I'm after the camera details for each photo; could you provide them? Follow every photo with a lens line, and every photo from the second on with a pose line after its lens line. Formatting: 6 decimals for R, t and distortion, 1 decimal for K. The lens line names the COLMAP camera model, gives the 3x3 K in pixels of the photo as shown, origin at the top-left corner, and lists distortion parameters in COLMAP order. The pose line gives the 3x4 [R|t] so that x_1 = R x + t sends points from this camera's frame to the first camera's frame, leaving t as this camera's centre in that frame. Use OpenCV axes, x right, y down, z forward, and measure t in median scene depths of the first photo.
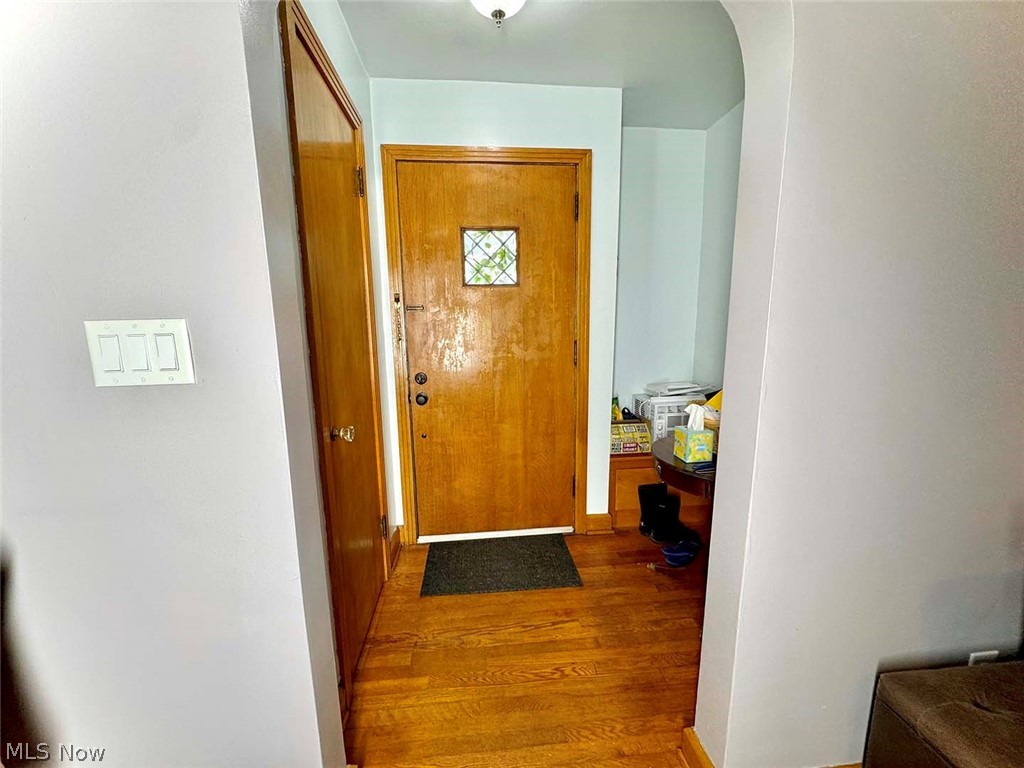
lens RADIAL K [[407.2, 0, 514.4], [0, 407.2, 383.3], [0, 0, 1]] dist [-0.006093, 0.000649]
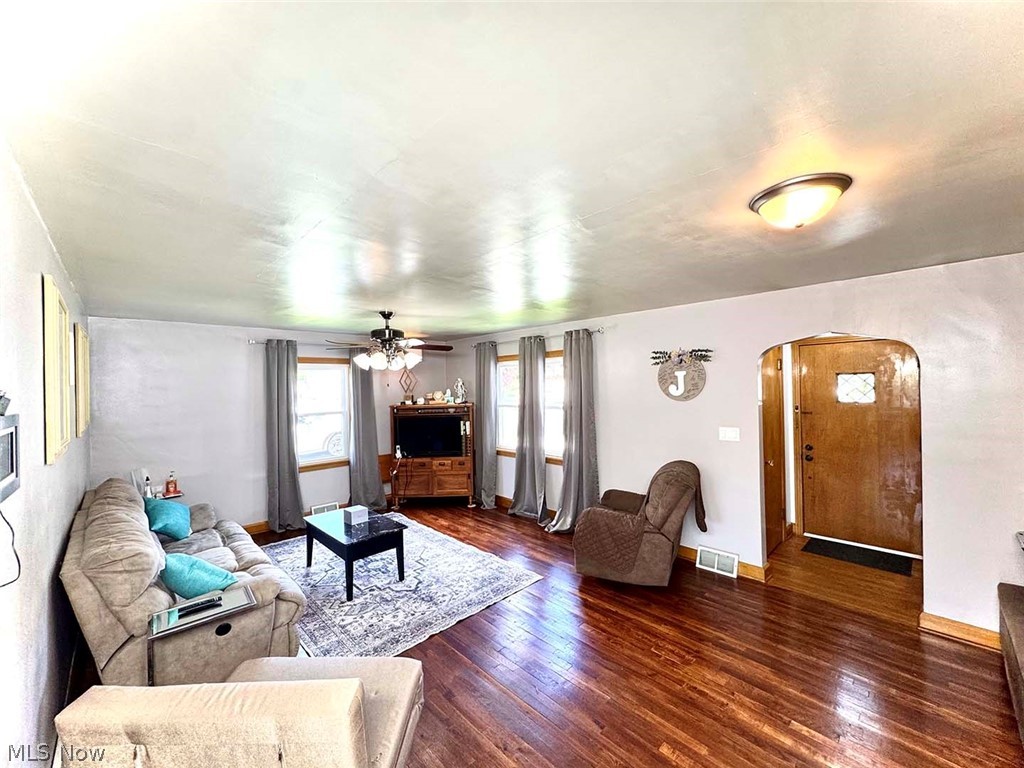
lens RADIAL K [[407.2, 0, 512.2], [0, 407.2, 384.0], [0, 0, 1]] dist [-0.006093, 0.000649]
pose [[0.607310, -0.000095, -0.794465, 0.465177], [-0.112307, 0.989948, -0.085970, 0.013523], [0.786487, 0.141434, 0.601195, -1.376385]]
